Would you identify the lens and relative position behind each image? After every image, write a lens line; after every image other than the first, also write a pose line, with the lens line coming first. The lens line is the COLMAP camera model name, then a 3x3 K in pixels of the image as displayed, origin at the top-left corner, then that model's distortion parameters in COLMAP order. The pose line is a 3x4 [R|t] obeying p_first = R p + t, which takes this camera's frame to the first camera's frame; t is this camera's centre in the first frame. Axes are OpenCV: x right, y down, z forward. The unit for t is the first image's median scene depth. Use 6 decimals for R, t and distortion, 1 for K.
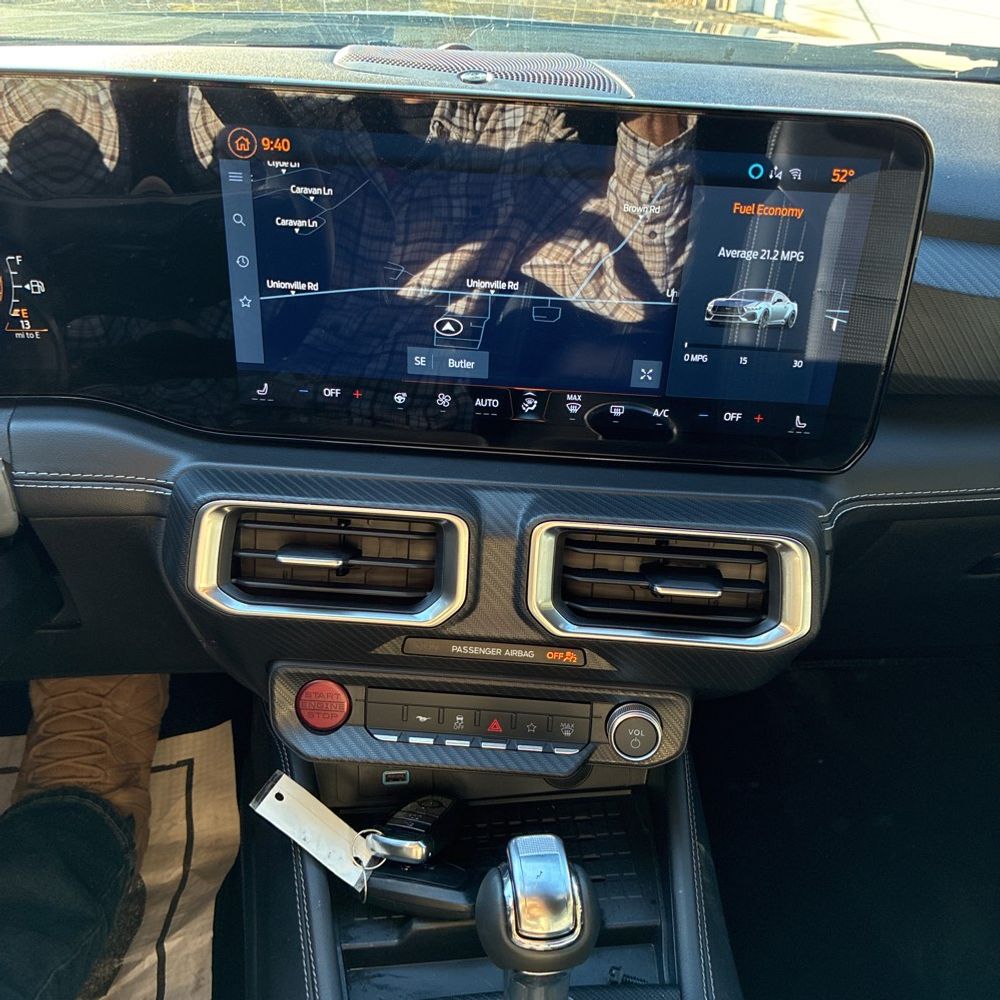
lens RADIAL K [[1006.7, 0, 508.8], [0, 1006.7, 508.1], [0, 0, 1]] dist [0.007448, 0.000000]
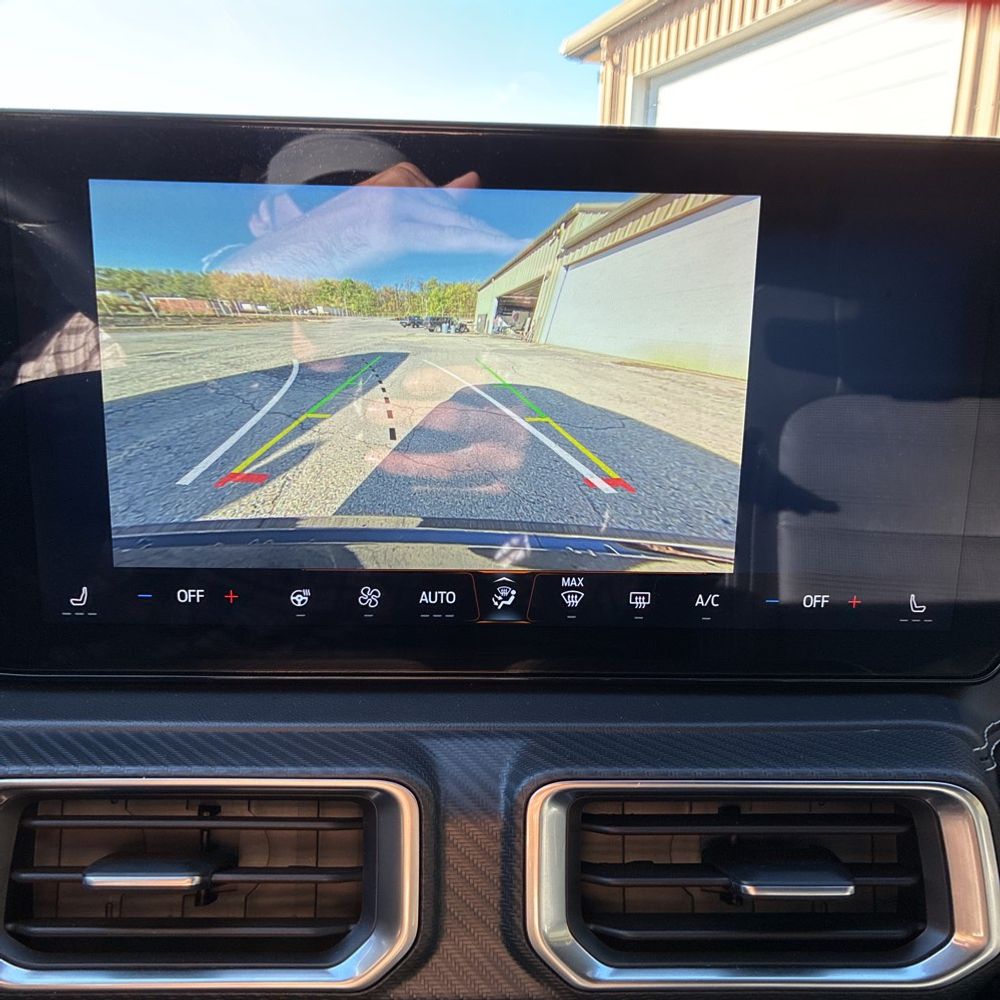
lens RADIAL K [[1006.7, 0, 484.9], [0, 1006.7, 512.4], [0, 0, 1]] dist [0.007448, 0.000000]
pose [[0.996382, -0.042882, 0.073377, -0.036808], [0.061526, 0.959565, -0.274680, 0.020608], [-0.058631, 0.278201, 0.958732, 0.376068]]
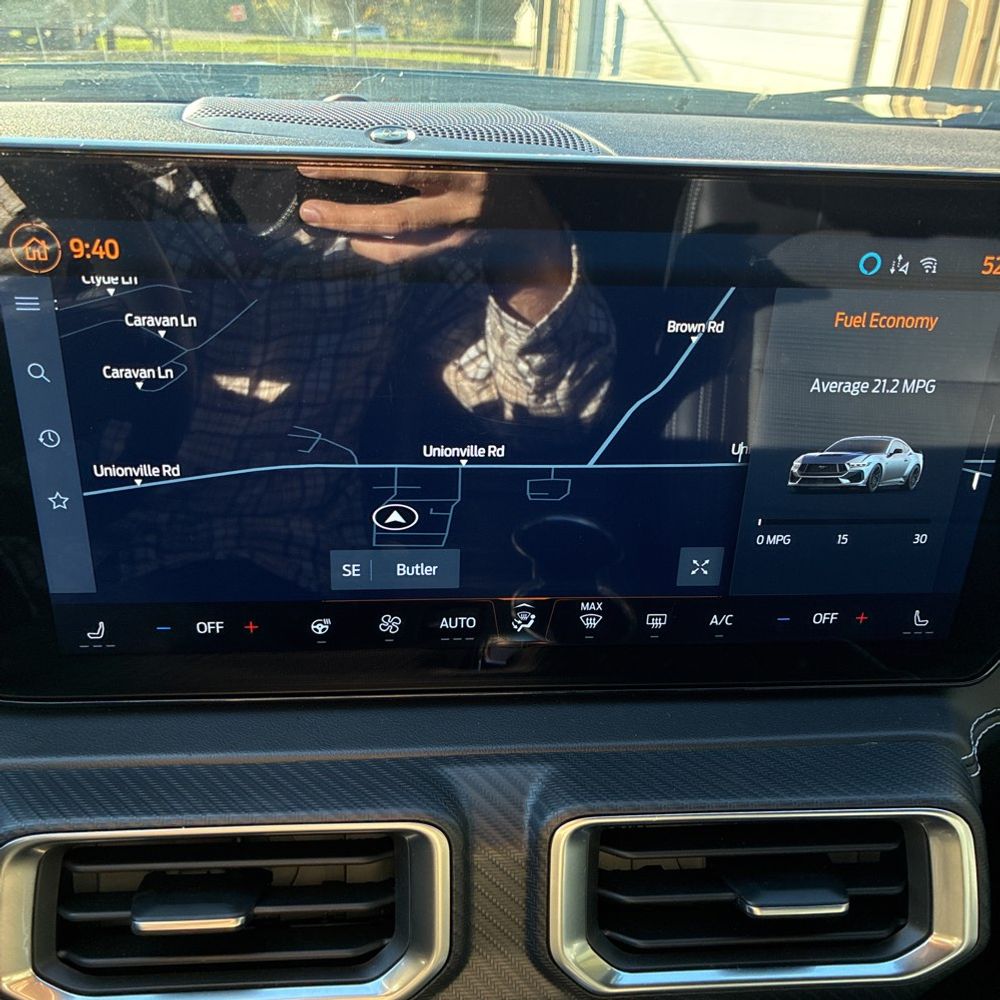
lens RADIAL K [[1006.7, 0, 492.5], [0, 1006.7, 504.2], [0, 0, 1]] dist [0.007448, 0.000000]
pose [[0.991113, -0.064191, 0.116513, -0.071104], [0.071043, 0.995920, -0.055638, -0.146625], [-0.112466, 0.063421, 0.991630, 0.359635]]
